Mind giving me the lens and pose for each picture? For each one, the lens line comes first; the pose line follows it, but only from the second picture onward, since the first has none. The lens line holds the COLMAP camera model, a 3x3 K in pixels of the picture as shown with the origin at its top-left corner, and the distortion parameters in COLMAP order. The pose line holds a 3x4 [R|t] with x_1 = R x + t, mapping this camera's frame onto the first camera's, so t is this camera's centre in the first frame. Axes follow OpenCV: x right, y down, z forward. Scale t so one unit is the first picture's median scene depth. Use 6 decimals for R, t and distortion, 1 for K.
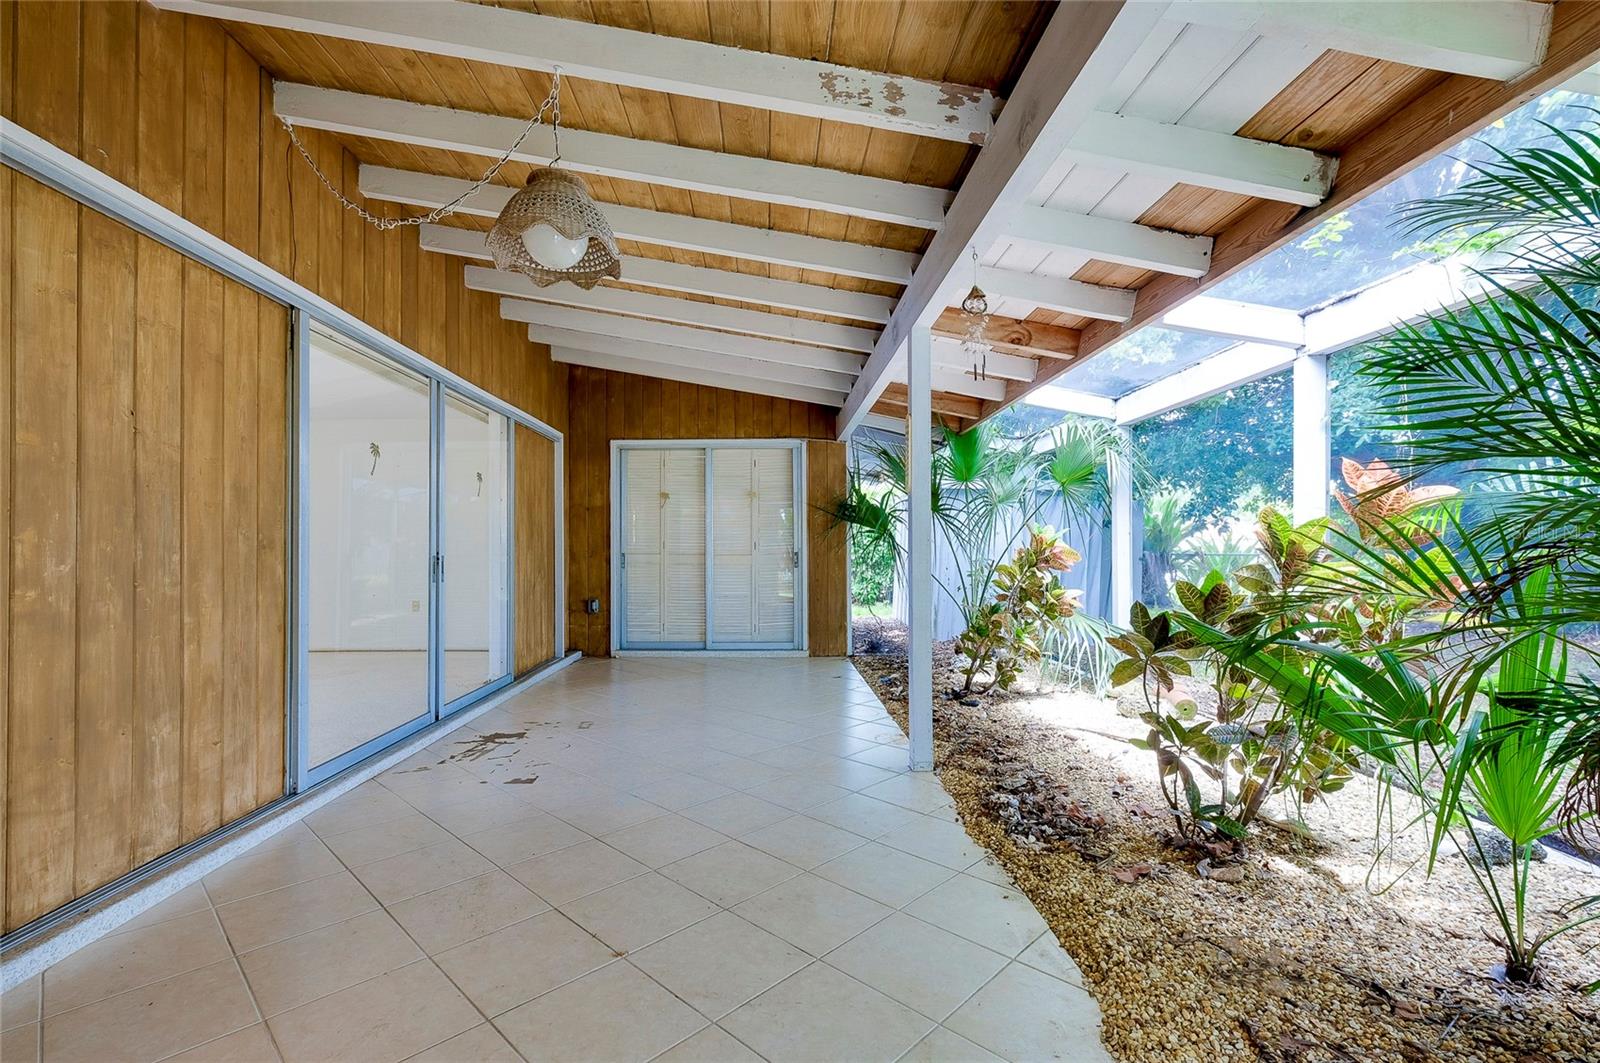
lens RADIAL K [[718.6, 0, 790.0], [0, 718.6, 537.7], [0, 0, 1]] dist [0.000786, -0.000743]
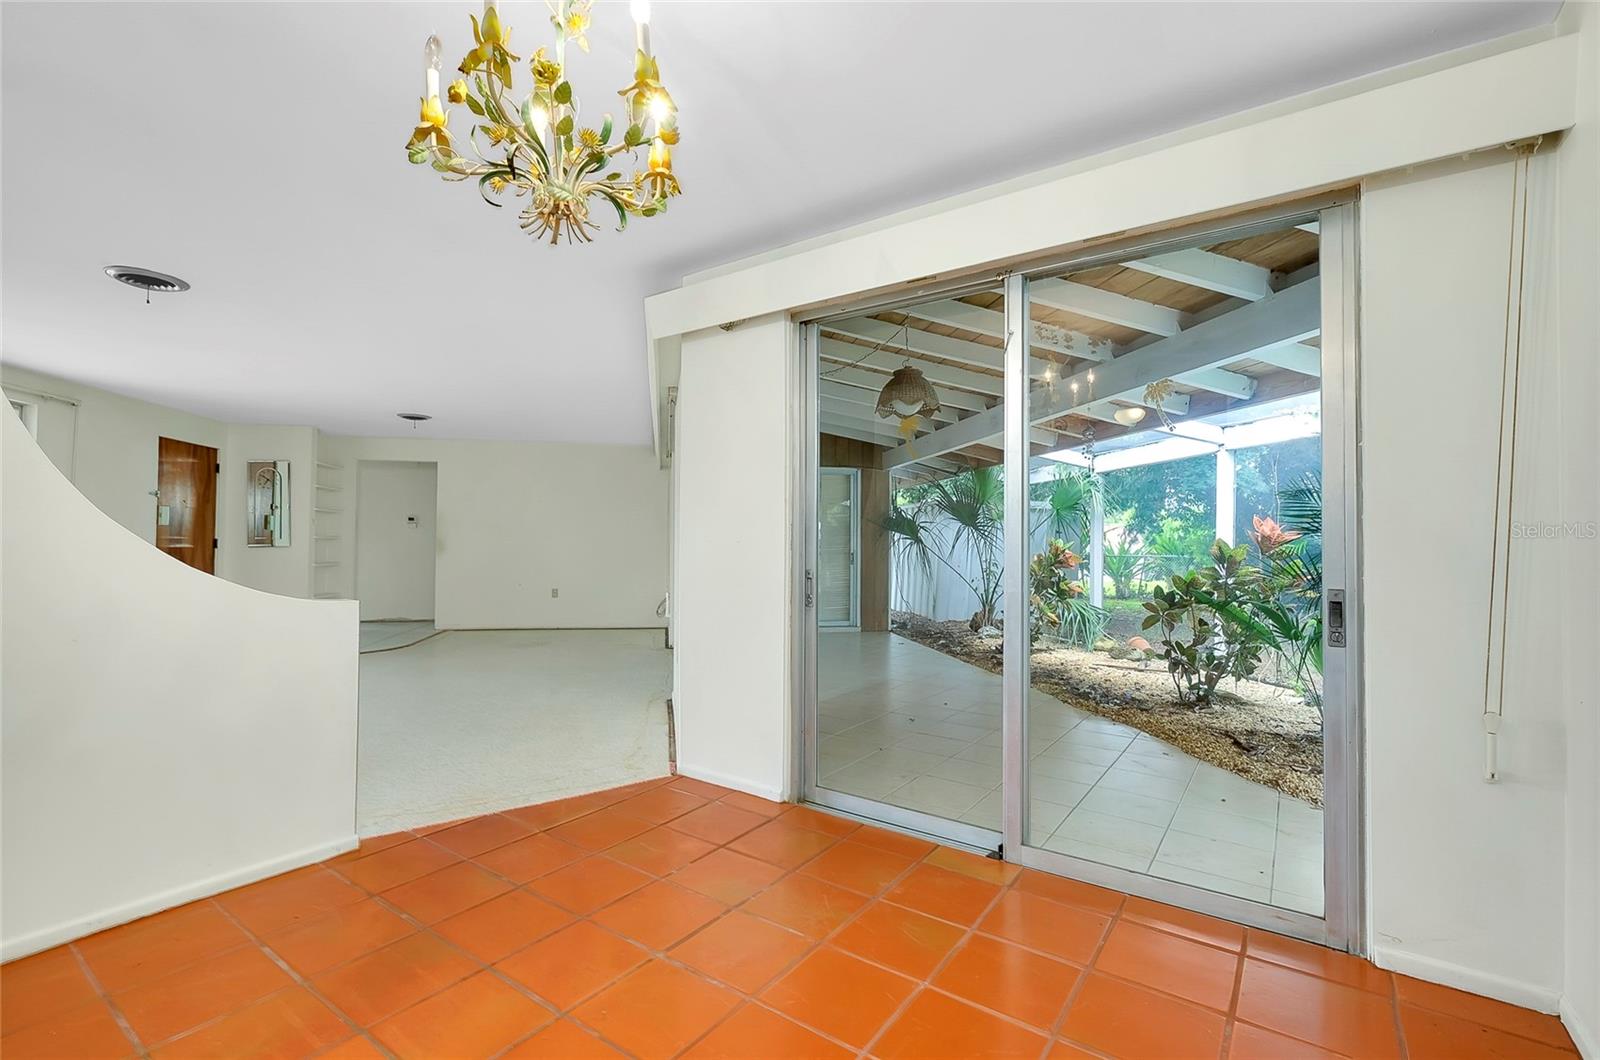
lens RADIAL K [[718.6, 0, 801.0], [0, 718.6, 531.1], [0, 0, 1]] dist [0.000786, -0.000743]
pose [[0.986356, 0.015465, 0.163901, -0.783297], [-0.015118, 0.999880, -0.003366, -0.037409], [-0.163933, 0.000842, 0.986471, -0.758695]]
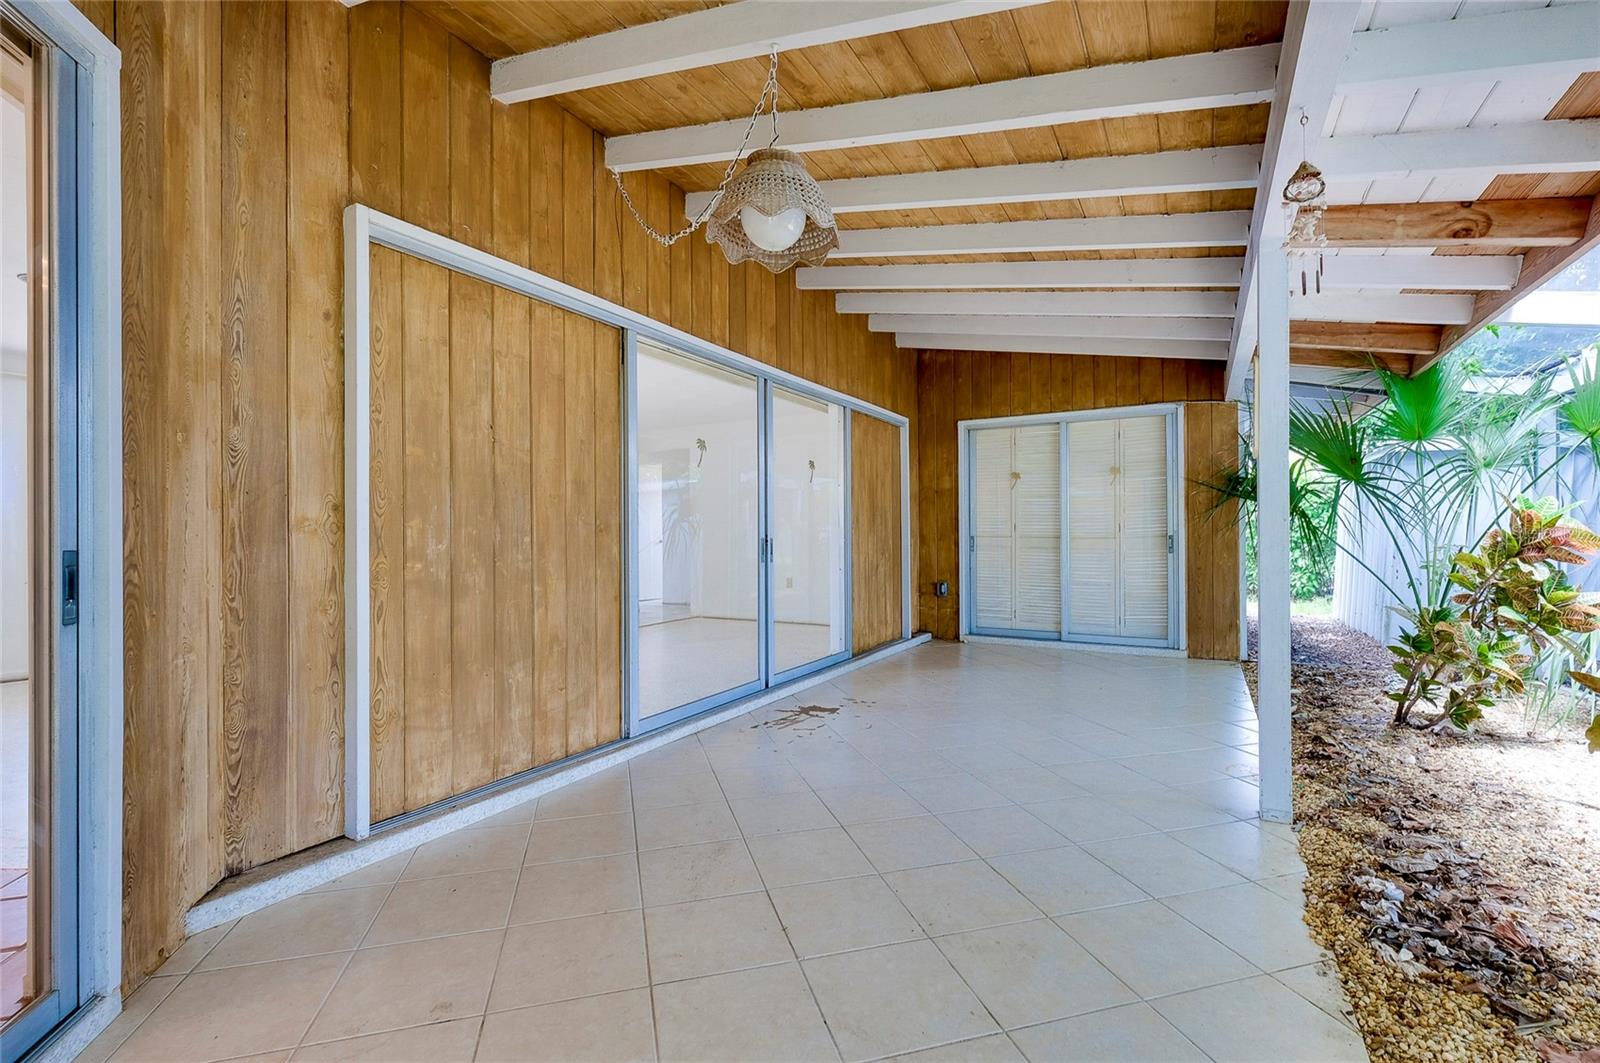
lens RADIAL K [[718.6, 0, 798.7], [0, 718.6, 531.9], [0, 0, 1]] dist [0.000786, -0.000743]
pose [[0.871301, -0.001246, -0.490748, 0.111626], [0.009057, 0.999867, 0.013541, 0.001225], [0.490666, -0.016243, 0.871197, 0.084232]]
